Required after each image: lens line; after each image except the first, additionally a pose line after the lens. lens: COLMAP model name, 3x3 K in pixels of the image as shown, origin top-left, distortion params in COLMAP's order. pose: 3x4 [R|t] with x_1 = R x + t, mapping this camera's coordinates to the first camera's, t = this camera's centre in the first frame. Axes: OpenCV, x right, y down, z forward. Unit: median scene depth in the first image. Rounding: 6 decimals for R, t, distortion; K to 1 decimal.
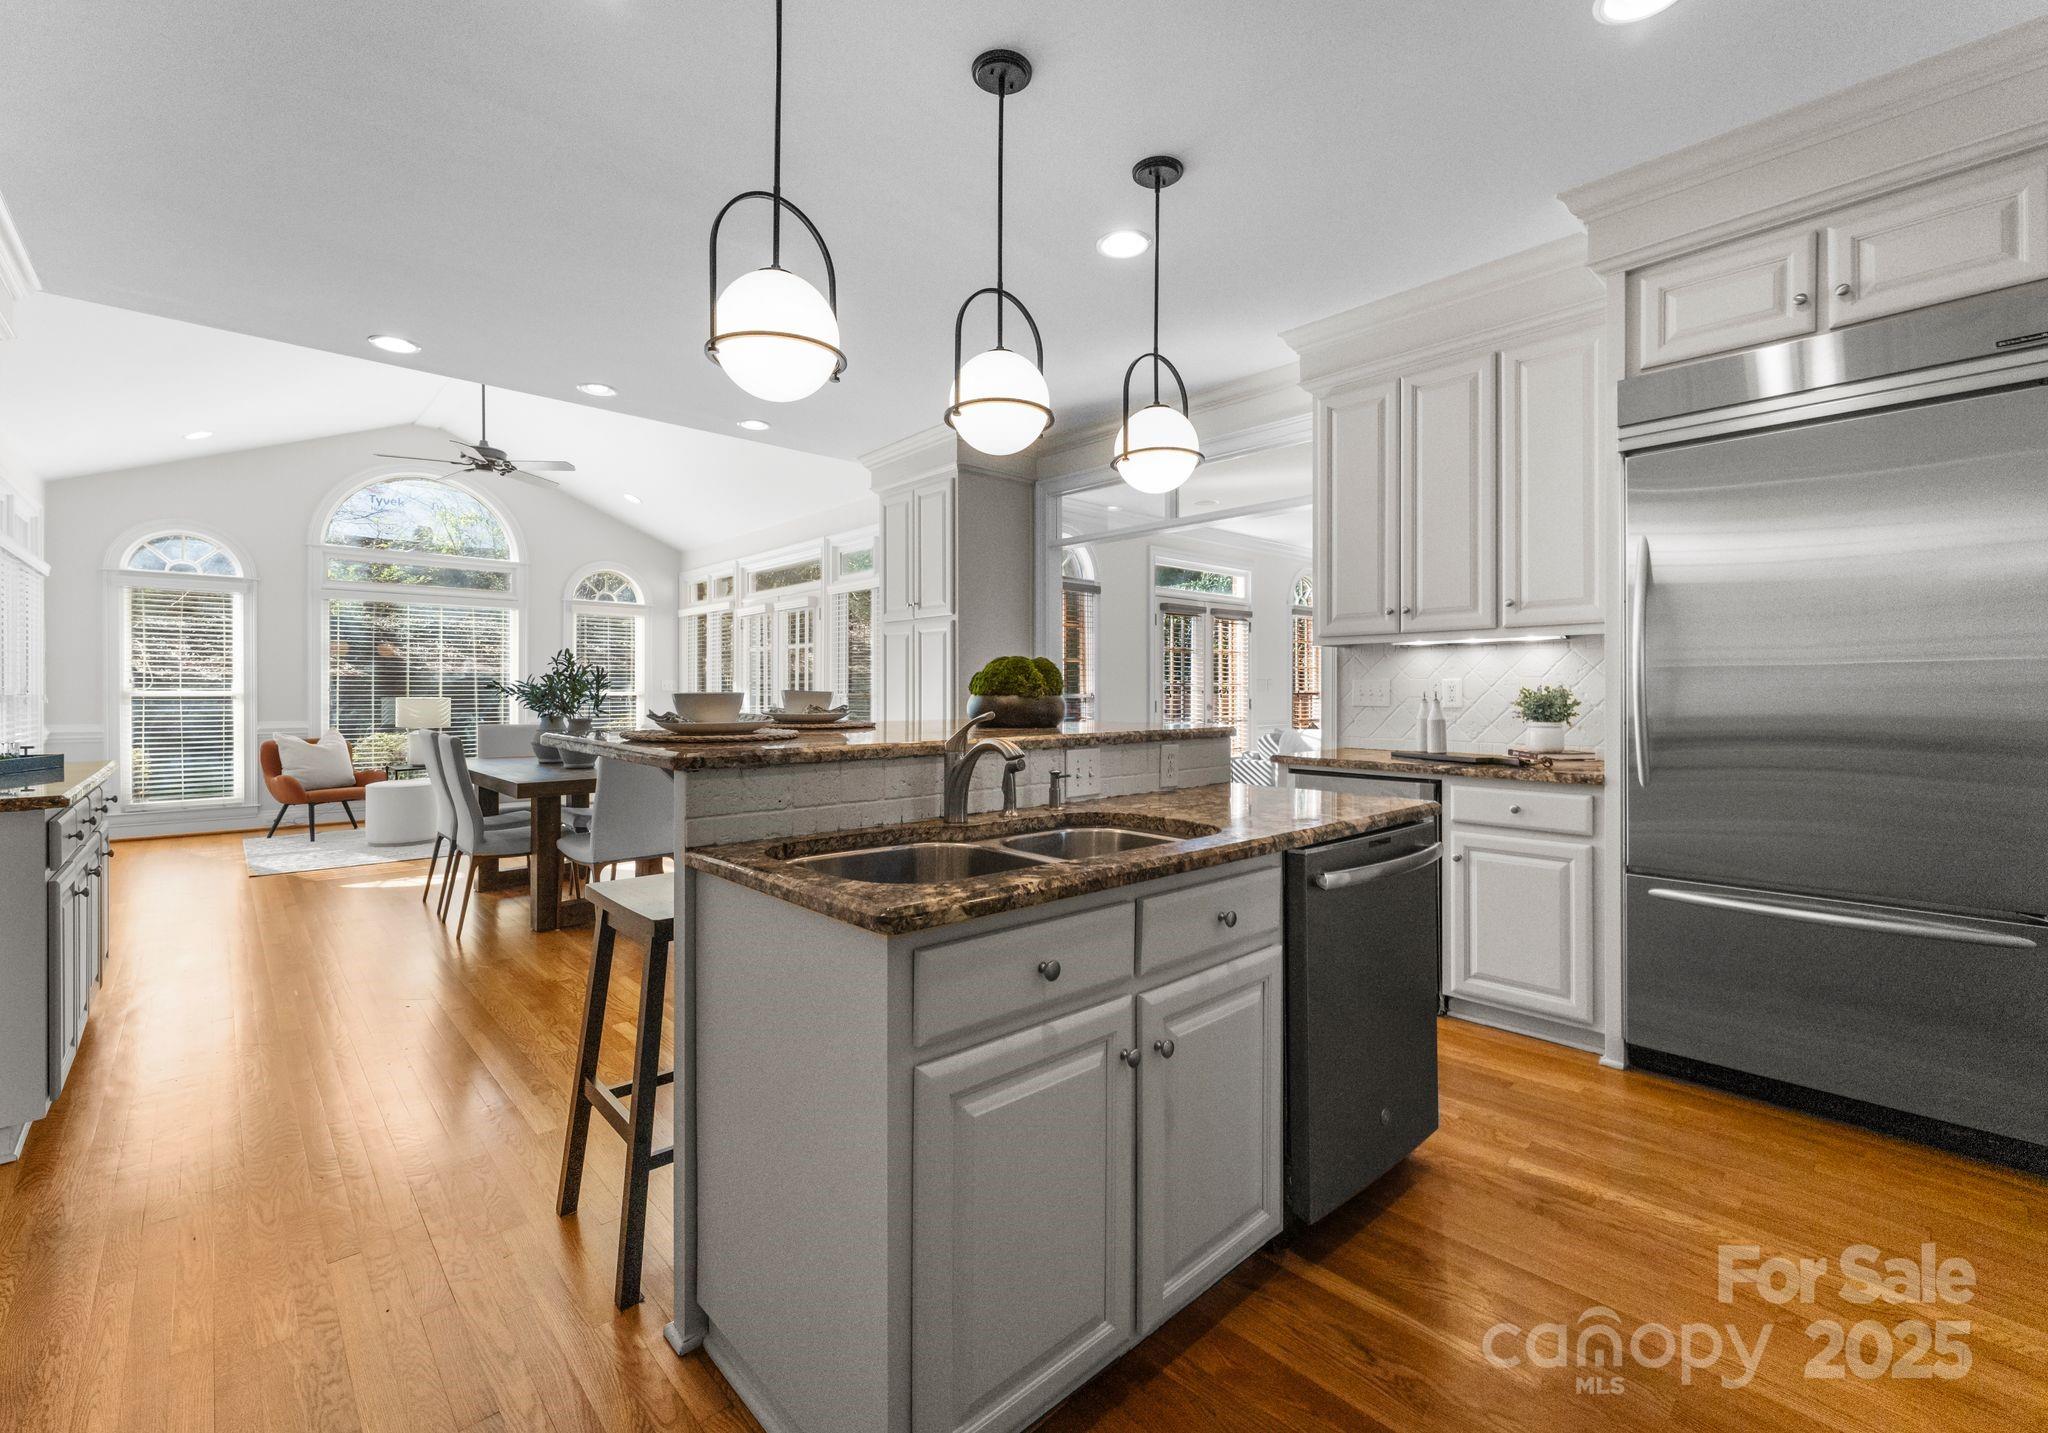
lens RADIAL K [[865.4, 0, 1037.0], [0, 865.4, 688.7], [0, 0, 1]] dist [-0.004122, 0.000129]
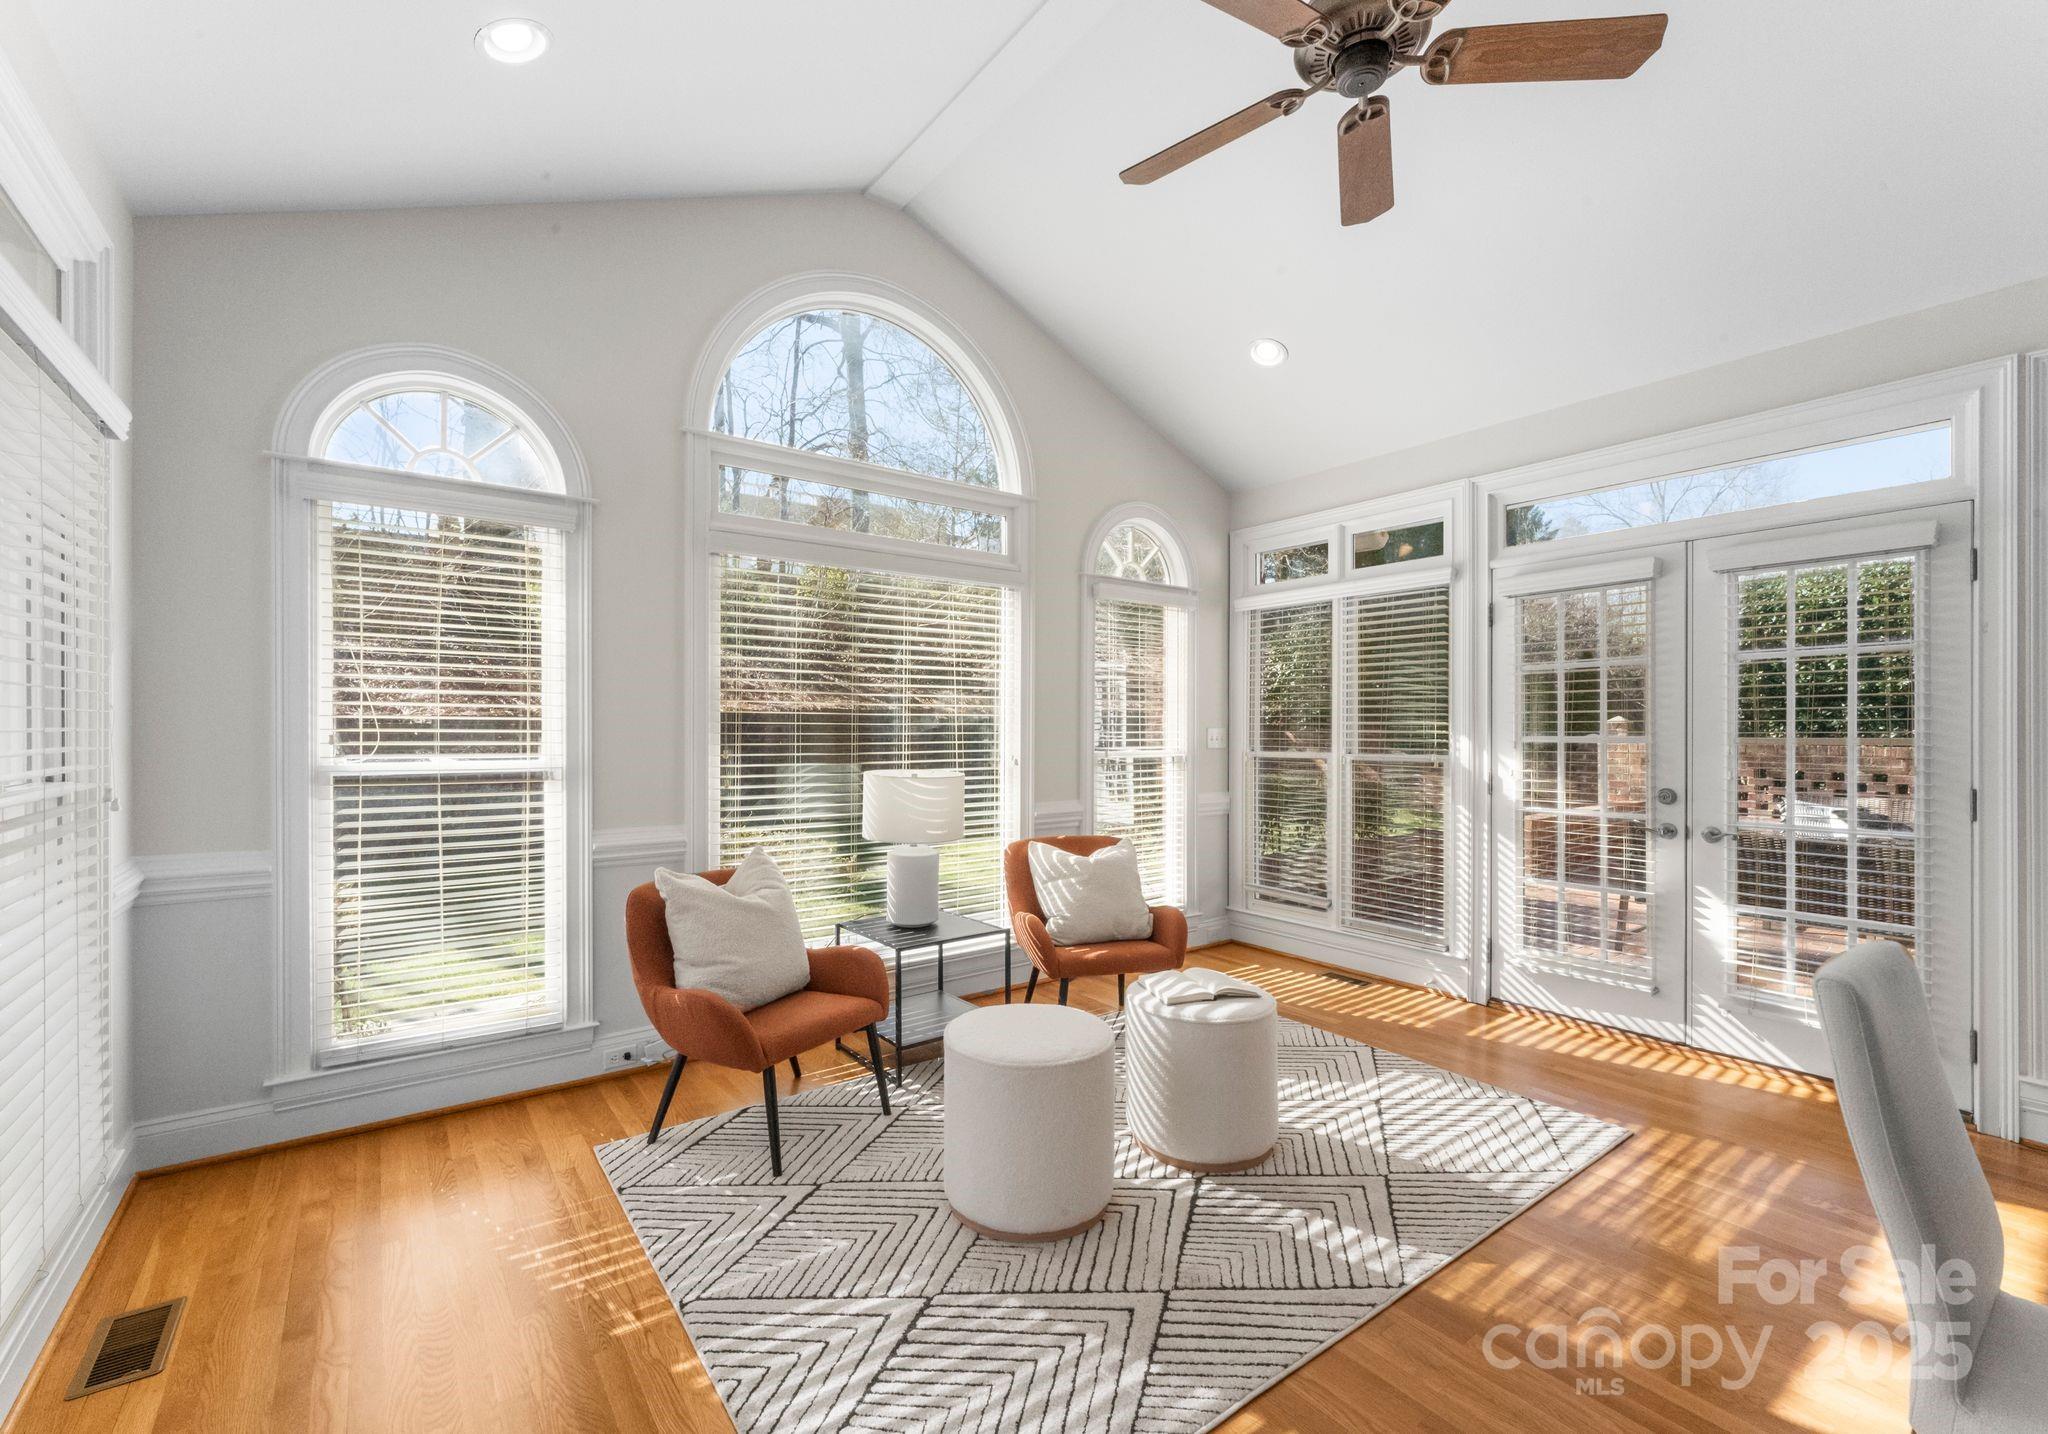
lens RADIAL K [[865.4, 0, 1023.6], [0, 865.4, 725.7], [0, 0, 1]] dist [-0.004122, 0.000129]
pose [[0.994305, 0.007712, -0.106297, -0.647758], [-0.007354, 0.999966, 0.003755, -0.017522], [0.106322, -0.002952, 0.994327, 0.596570]]
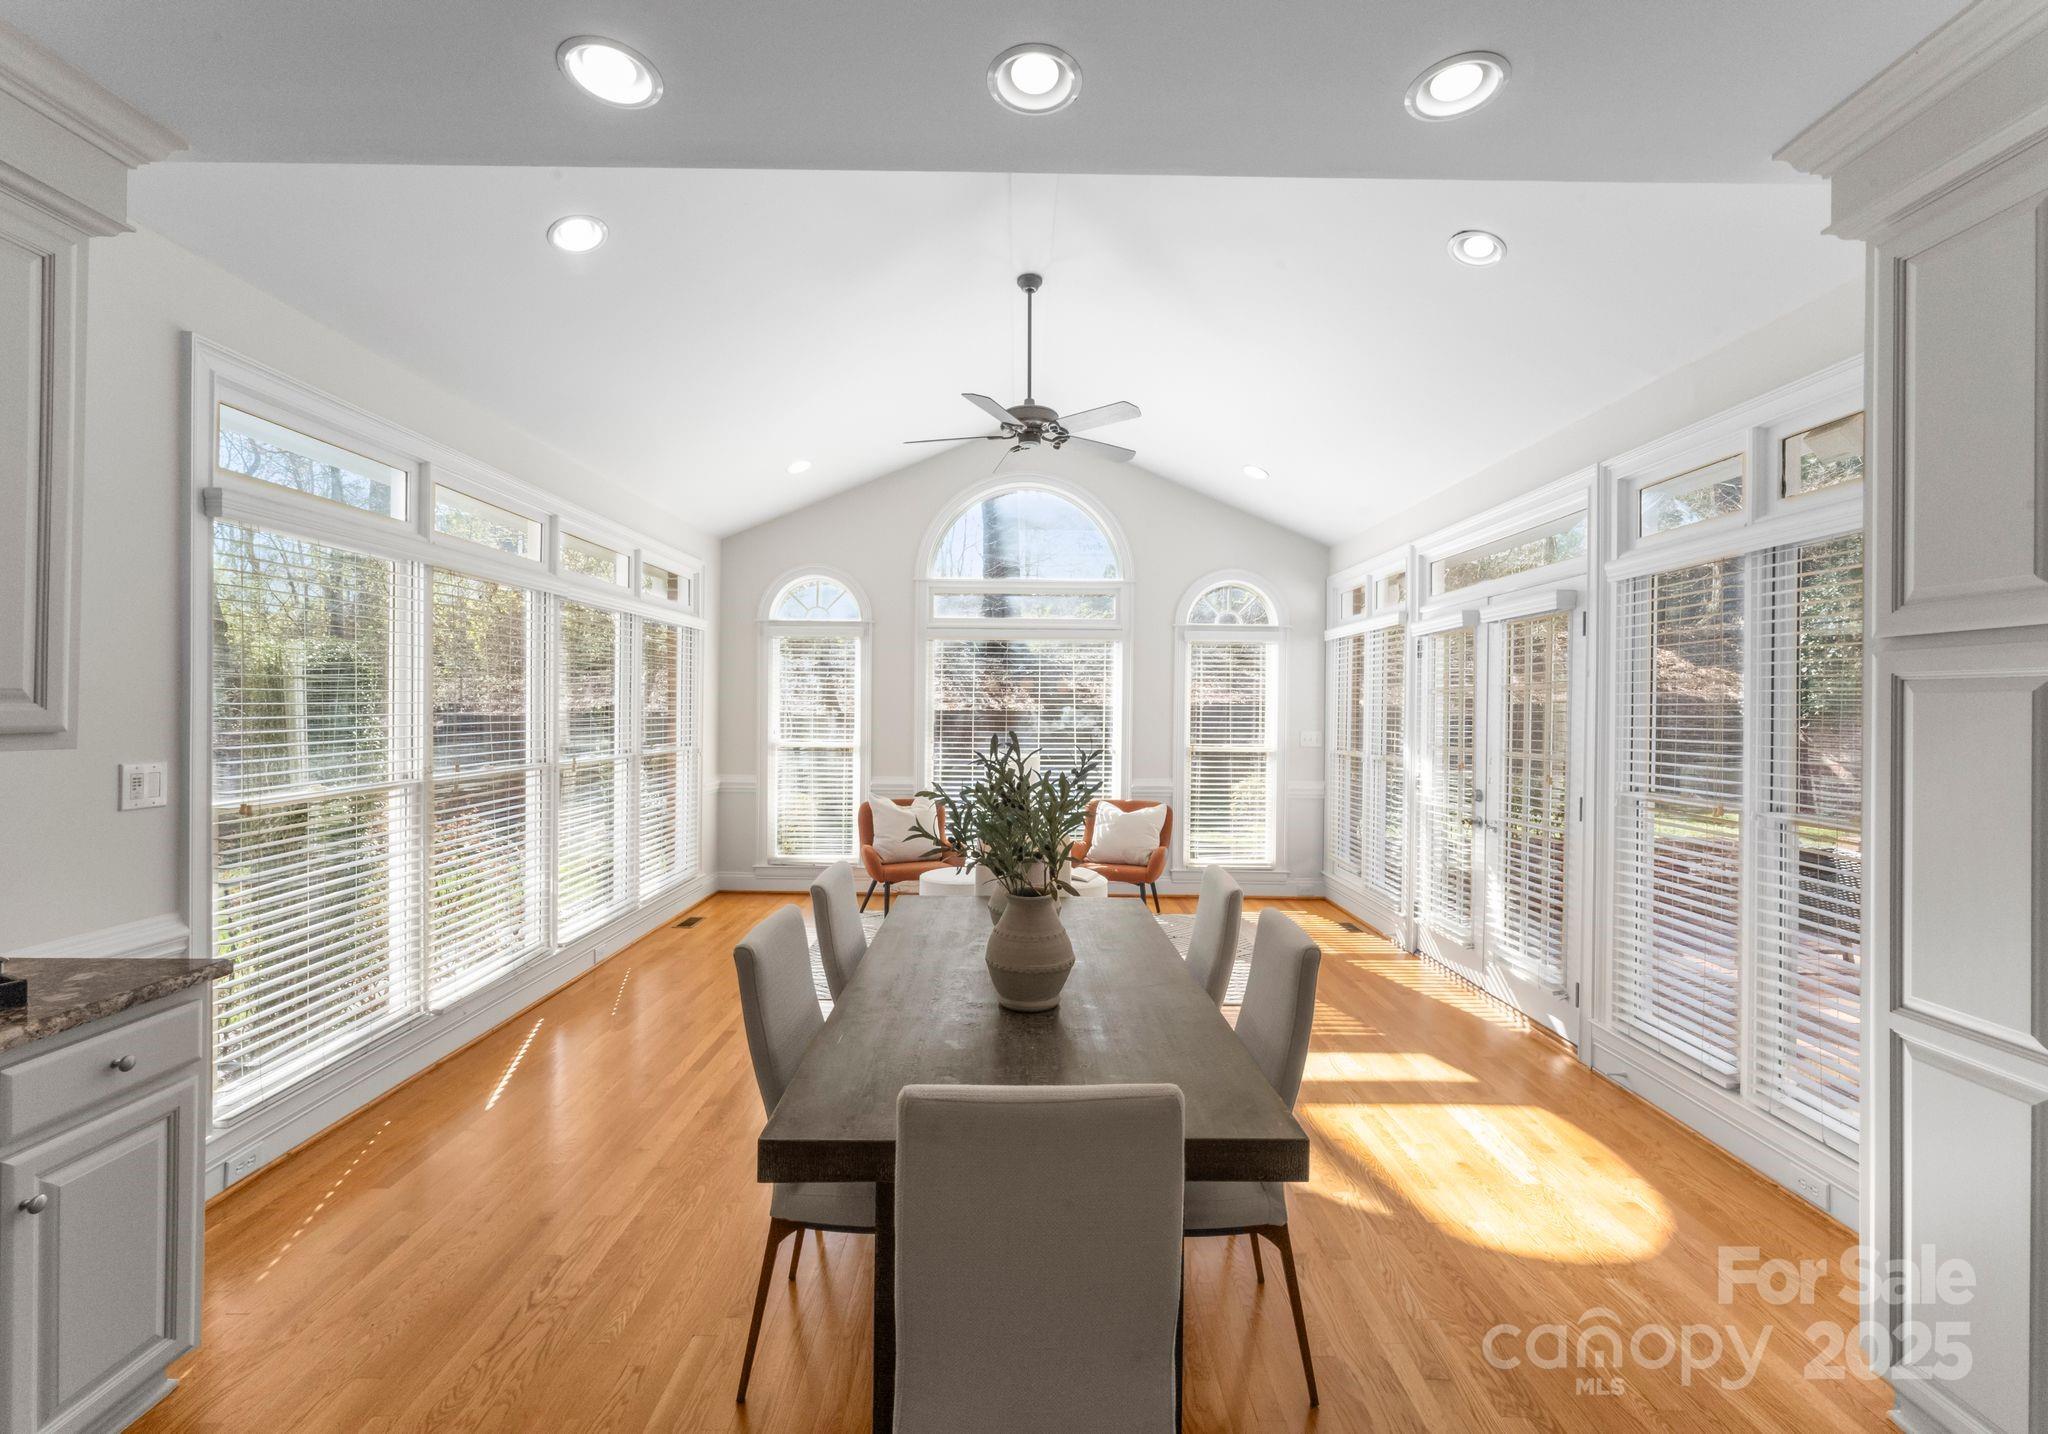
lens RADIAL K [[865.4, 0, 1023.7], [0, 865.4, 702.4], [0, 0, 1]] dist [-0.004122, 0.000129]
pose [[0.724242, 0.002973, -0.689539, -0.150862], [-0.007392, 0.999967, -0.003452, -0.039042], [0.689506, 0.007597, 0.724240, 0.445955]]
